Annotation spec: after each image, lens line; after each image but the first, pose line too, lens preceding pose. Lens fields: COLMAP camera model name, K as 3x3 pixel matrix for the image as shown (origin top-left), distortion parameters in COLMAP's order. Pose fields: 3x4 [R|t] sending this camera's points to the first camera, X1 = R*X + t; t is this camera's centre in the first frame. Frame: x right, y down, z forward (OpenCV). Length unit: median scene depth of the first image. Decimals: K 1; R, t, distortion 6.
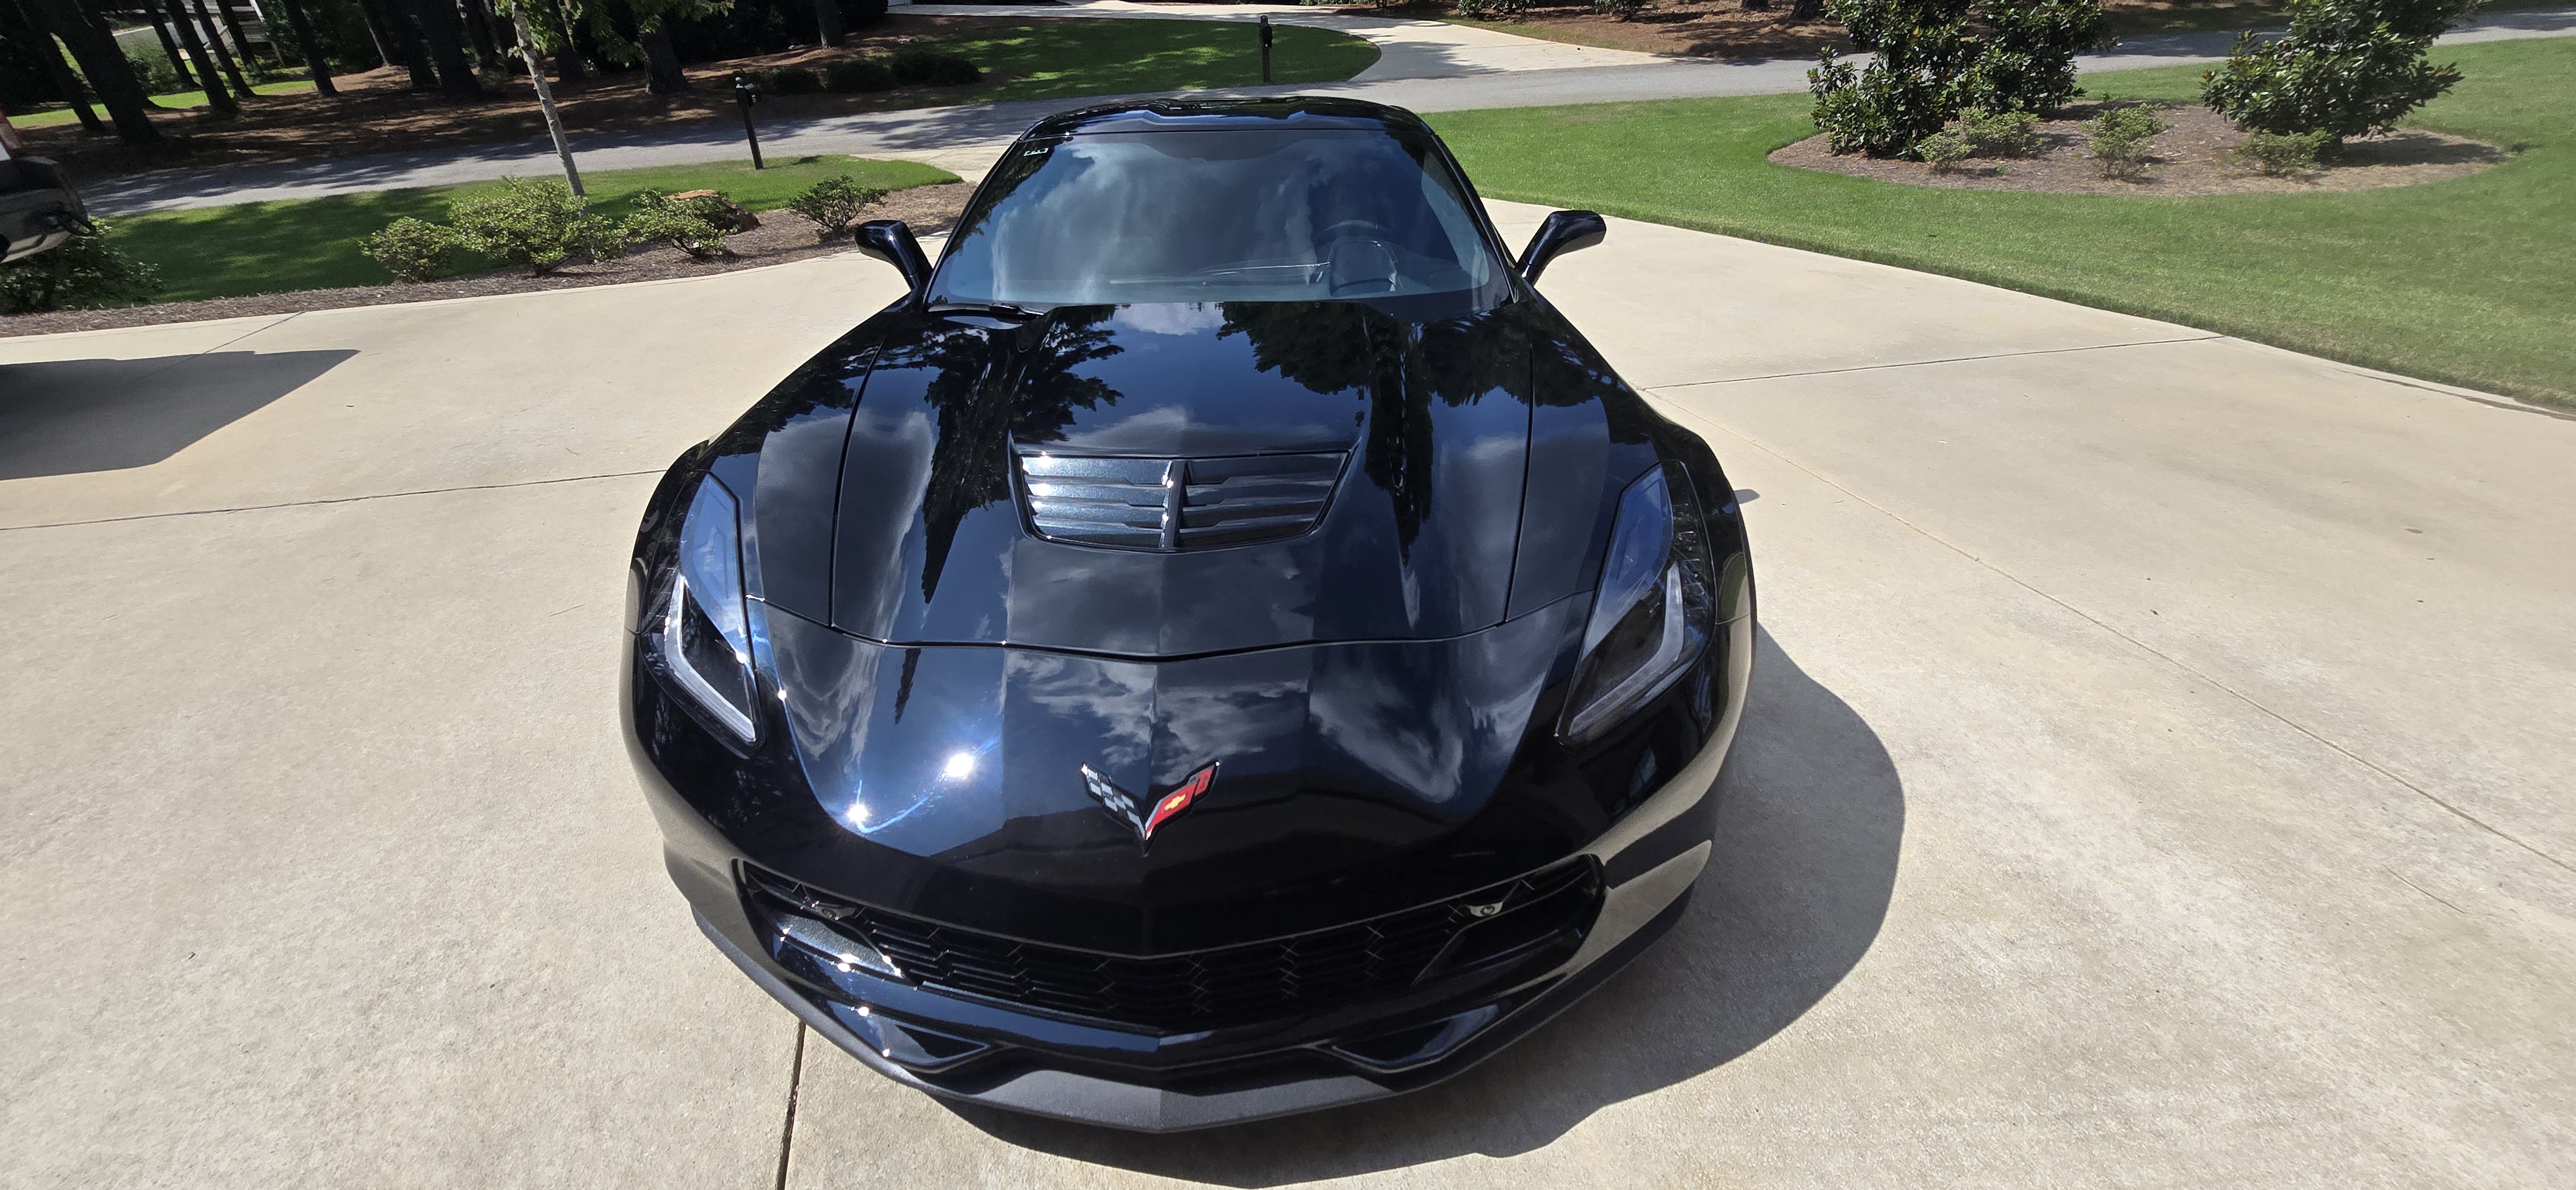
lens RADIAL K [[1025.8, 0, 1276.6], [0, 1025.8, 594.5], [0, 0, 1]] dist [-0.002937, 0.000332]
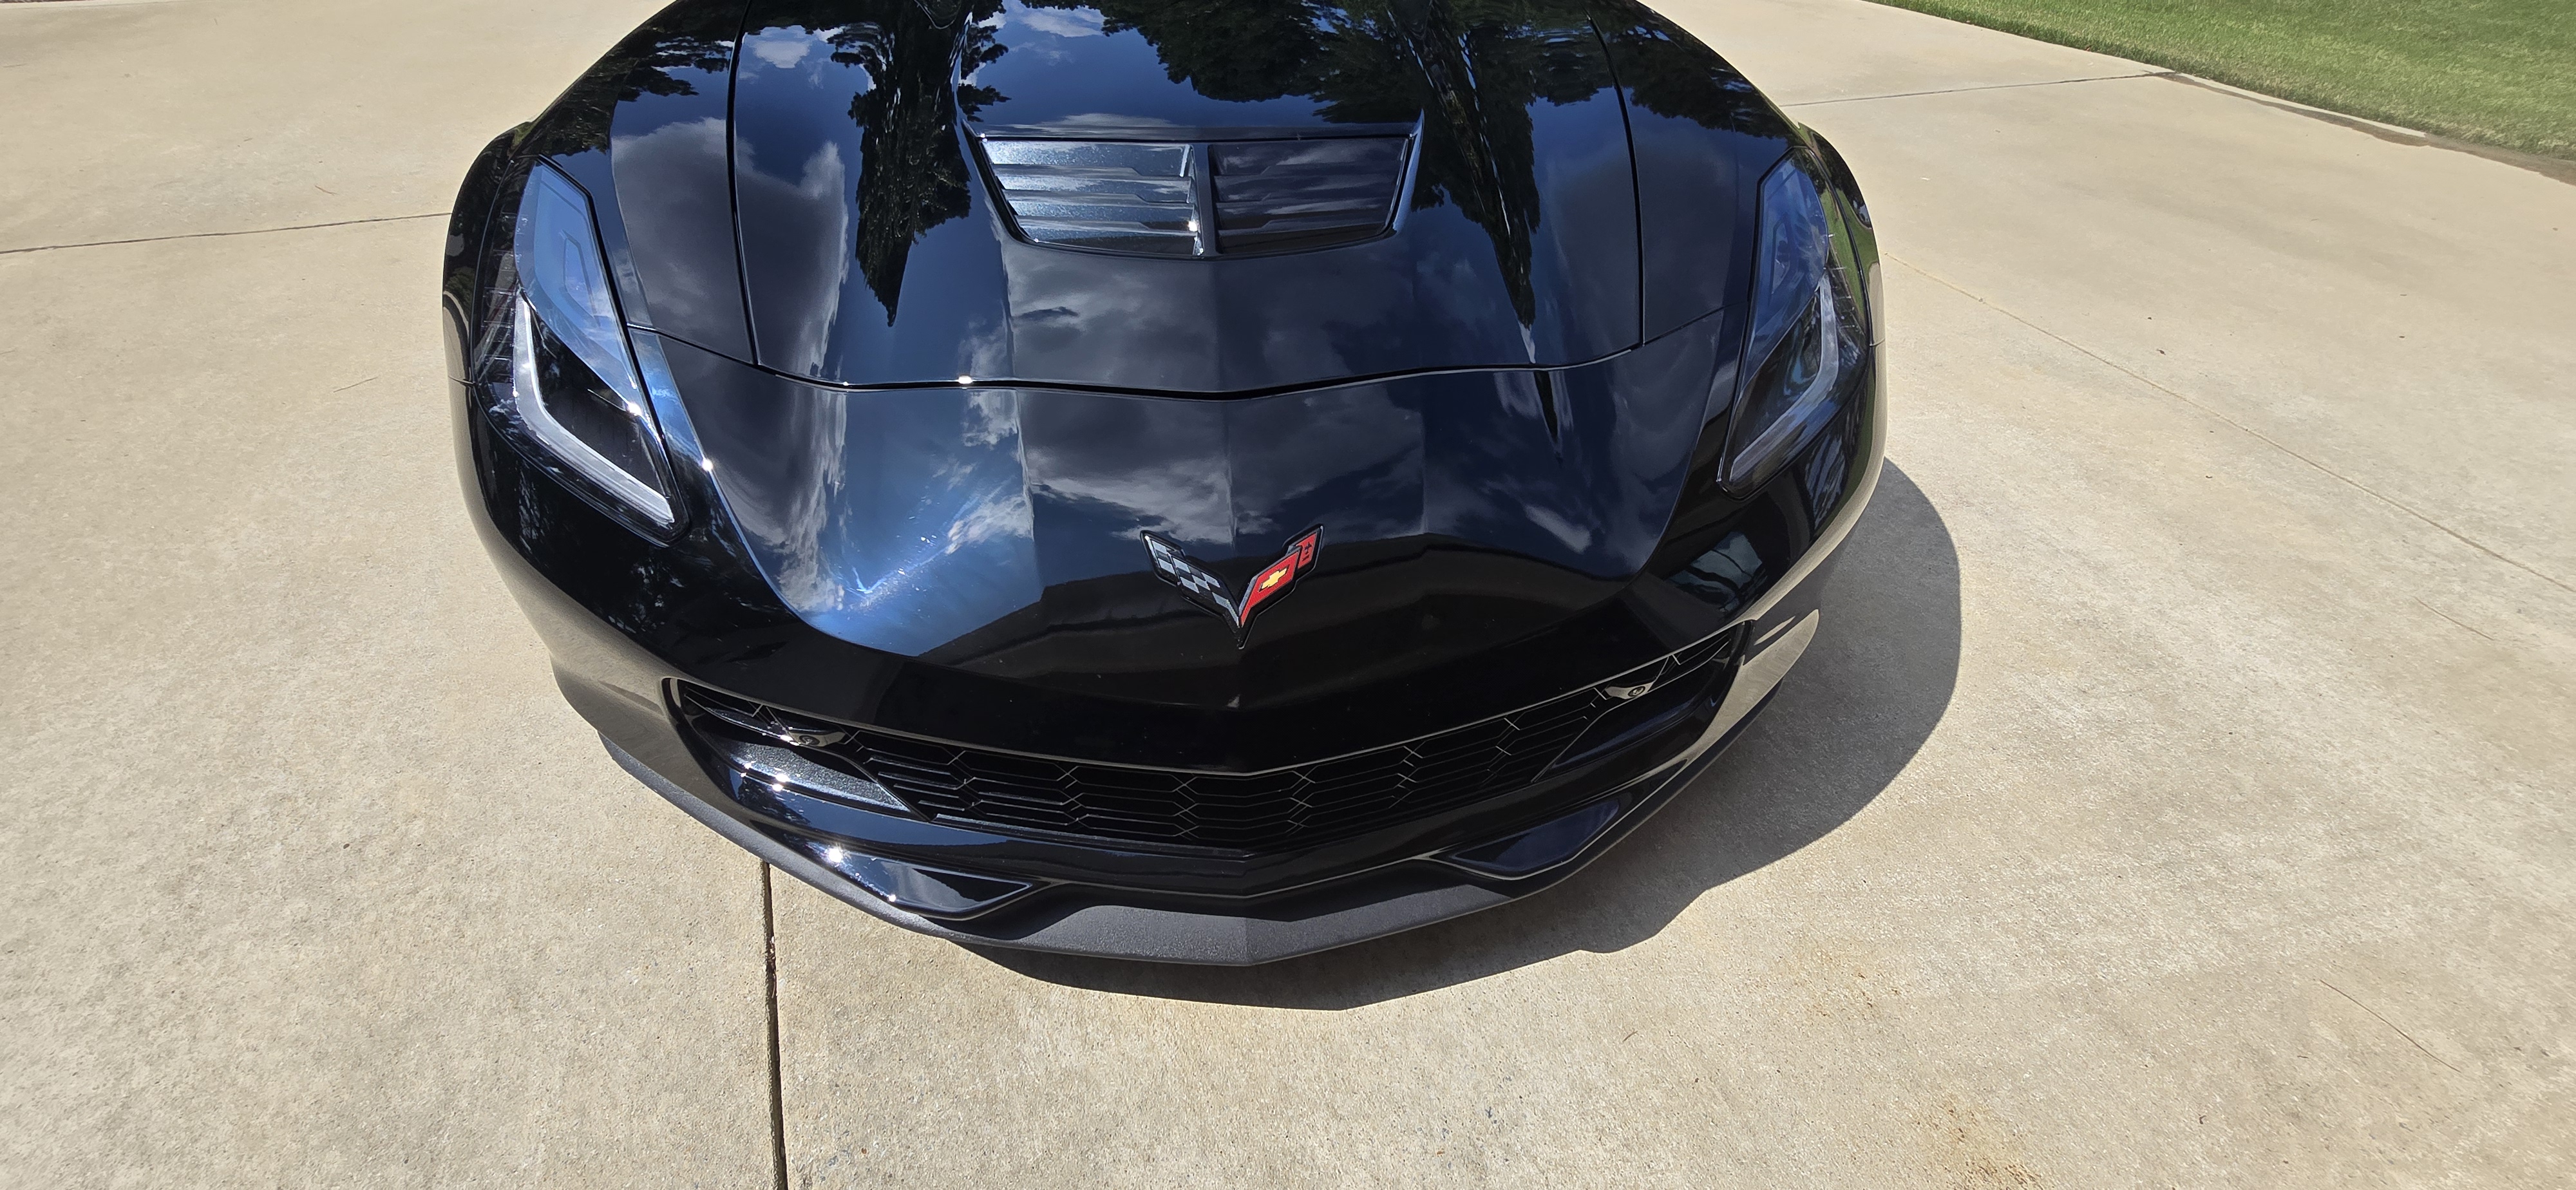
lens RADIAL K [[1026.4, 0, 1273.8], [0, 1026.4, 583.0], [0, 0, 1]] dist [-0.001637, 0.000657]
pose [[0.992858, -0.041254, 0.111943, -0.135447], [0.018622, 0.980400, 0.196136, 0.040426], [-0.117840, -0.192651, 0.974166, 0.184188]]
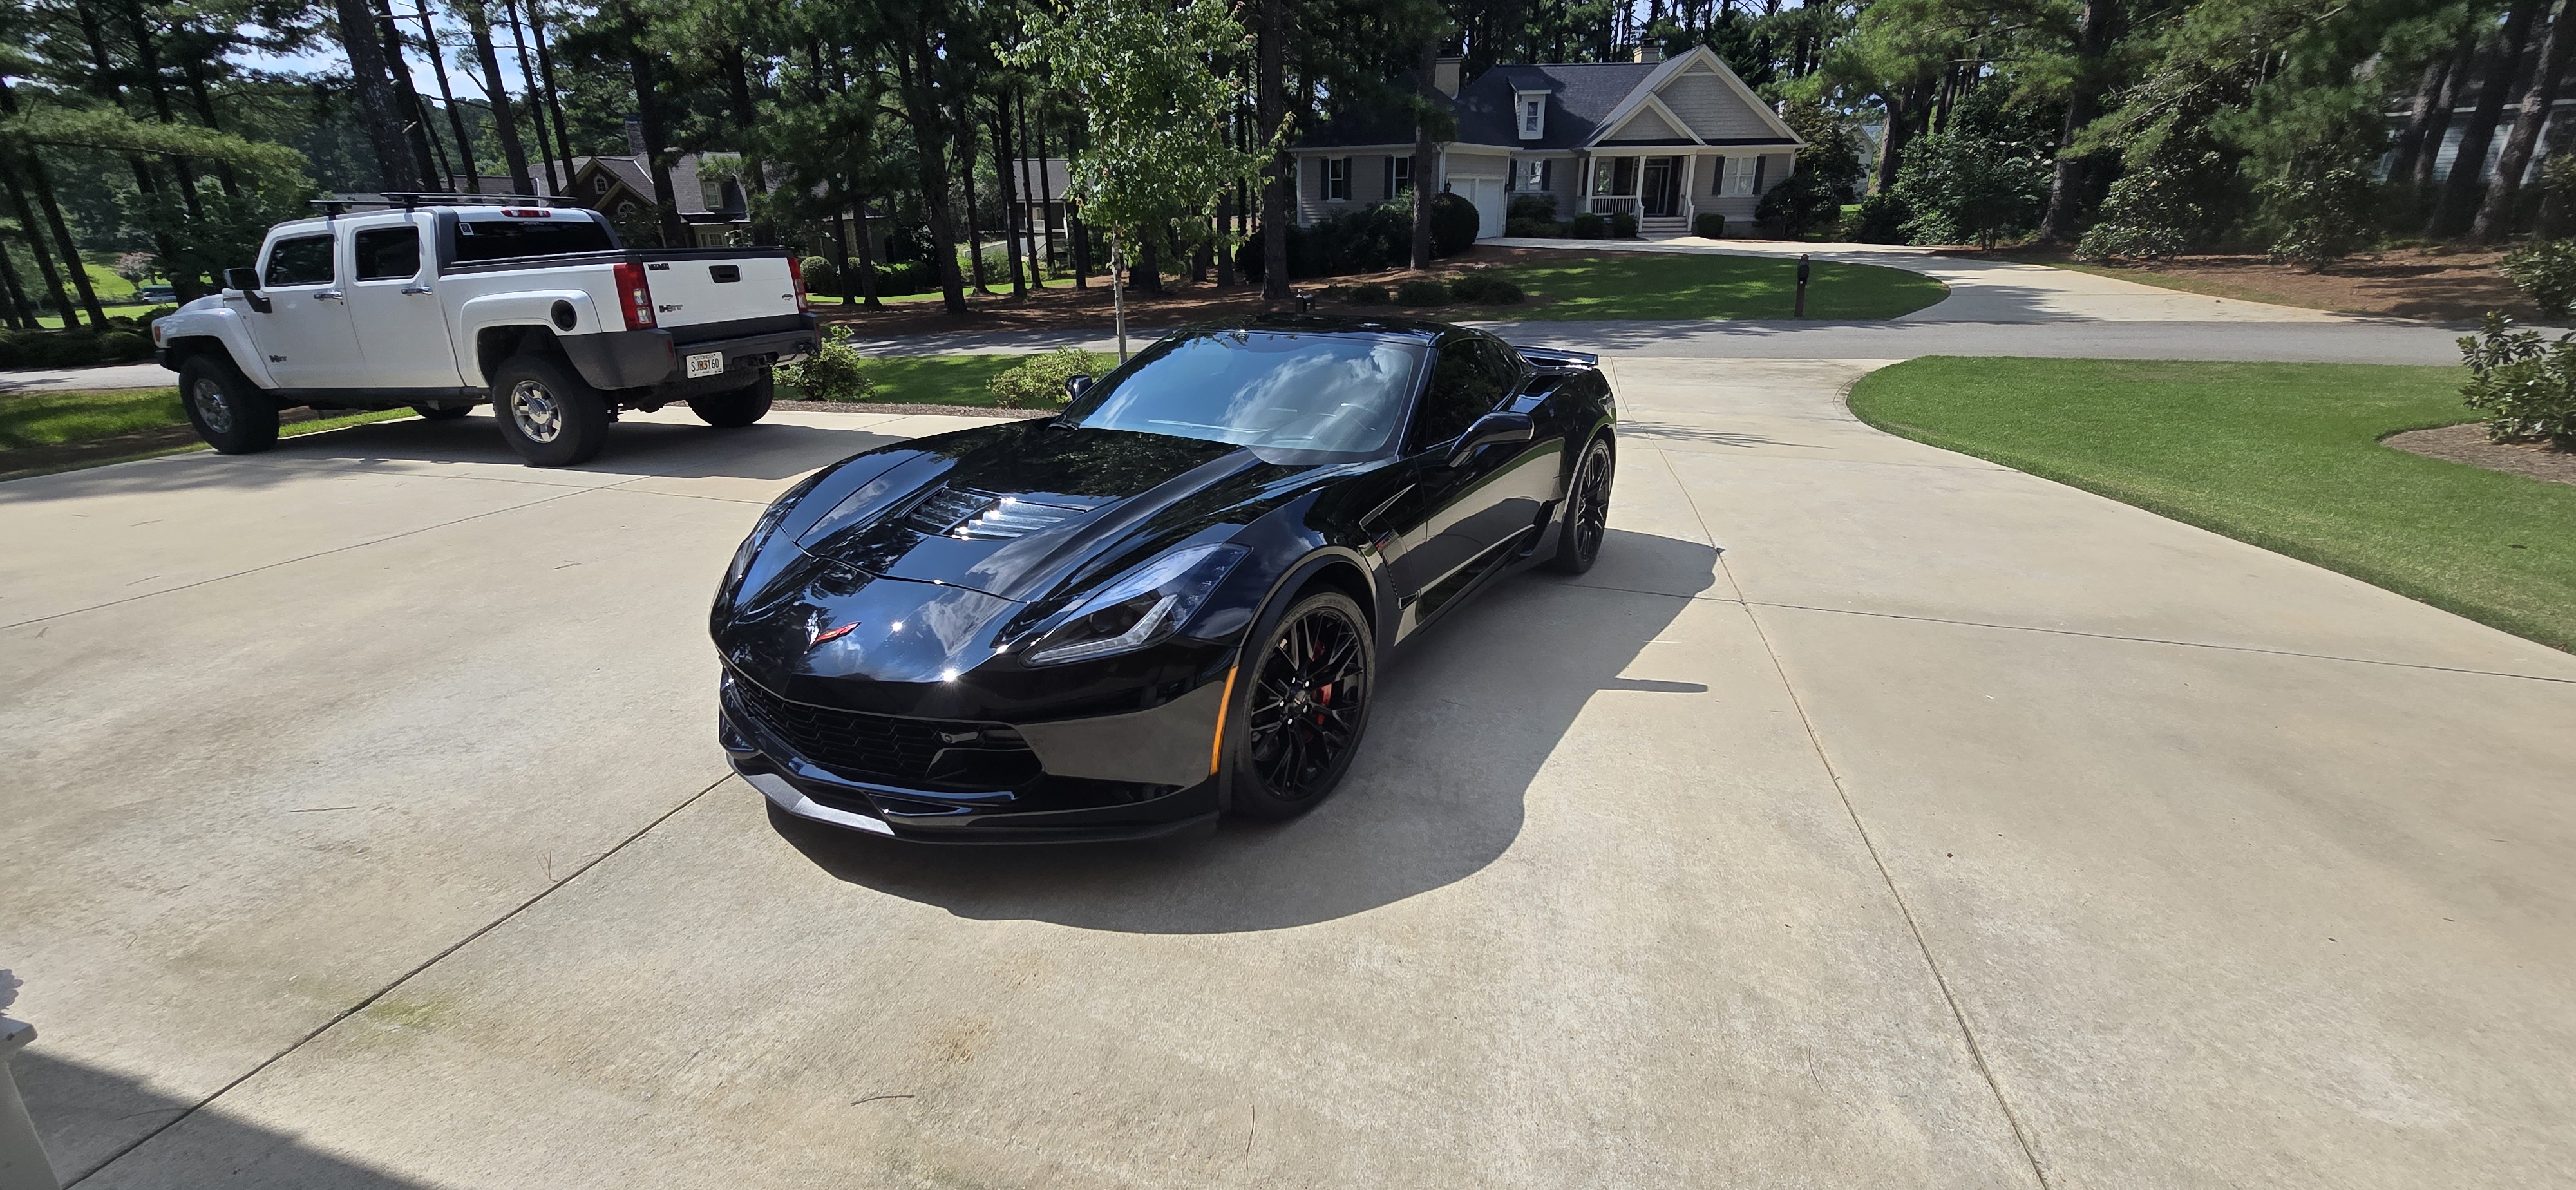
lens RADIAL K [[1037.4, 0, 1288.0], [0, 1037.4, 595.0], [0, 0, 1]] dist [-0.003843, -0.000275]
pose [[0.864703, 0.179145, -0.469250, 1.144255], [-0.264568, 0.956576, -0.122337, 0.105104], [0.426957, 0.229933, 0.874550, -0.276155]]
